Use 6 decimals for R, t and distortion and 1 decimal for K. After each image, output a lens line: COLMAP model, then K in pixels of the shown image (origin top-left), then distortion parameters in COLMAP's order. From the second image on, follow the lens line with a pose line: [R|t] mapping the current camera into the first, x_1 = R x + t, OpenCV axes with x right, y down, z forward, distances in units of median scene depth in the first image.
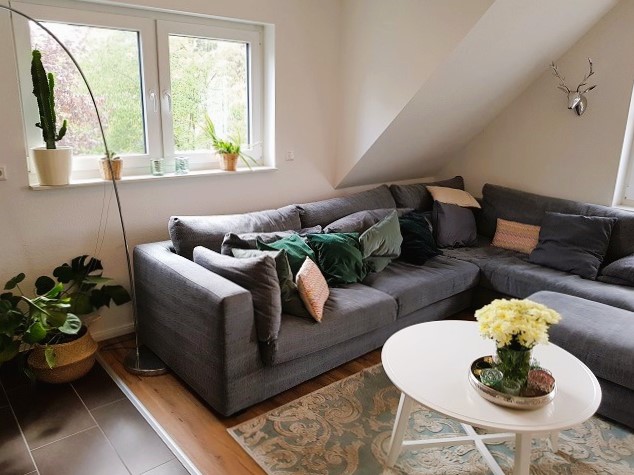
lens RADIAL K [[497.4, 0, 317.0], [0, 497.4, 237.5], [0, 0, 1]] dist [0.002572, 0.000204]
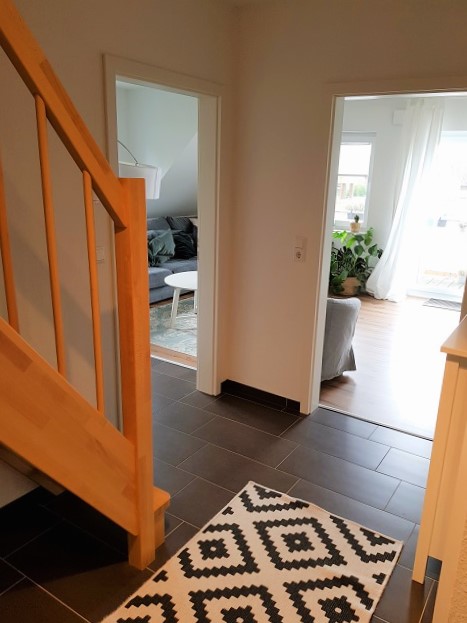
lens RADIAL K [[488.8, 0, 233.5], [0, 488.8, 311.5], [0, 0, 1]] dist [0.002572, 0.000204]
pose [[0.965994, -0.076319, 0.247045, -0.067605], [0.072214, 0.997059, 0.025649, 0.193684], [-0.248276, -0.006937, 0.968664, -0.674171]]
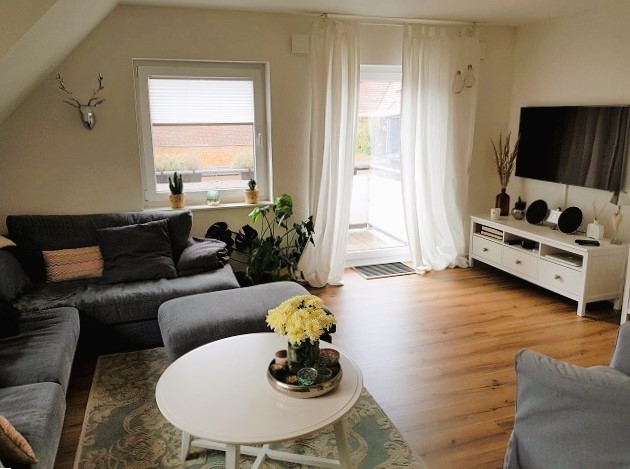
lens RADIAL K [[494.3, 0, 315.0], [0, 494.3, 234.5], [0, 0, 1]] dist [0.002572, 0.000204]
pose [[0.403122, -0.249856, 0.880378, -0.247174], [0.269306, 0.951799, 0.146811, -0.080721], [-0.874624, 0.177908, 0.450978, 0.231588]]
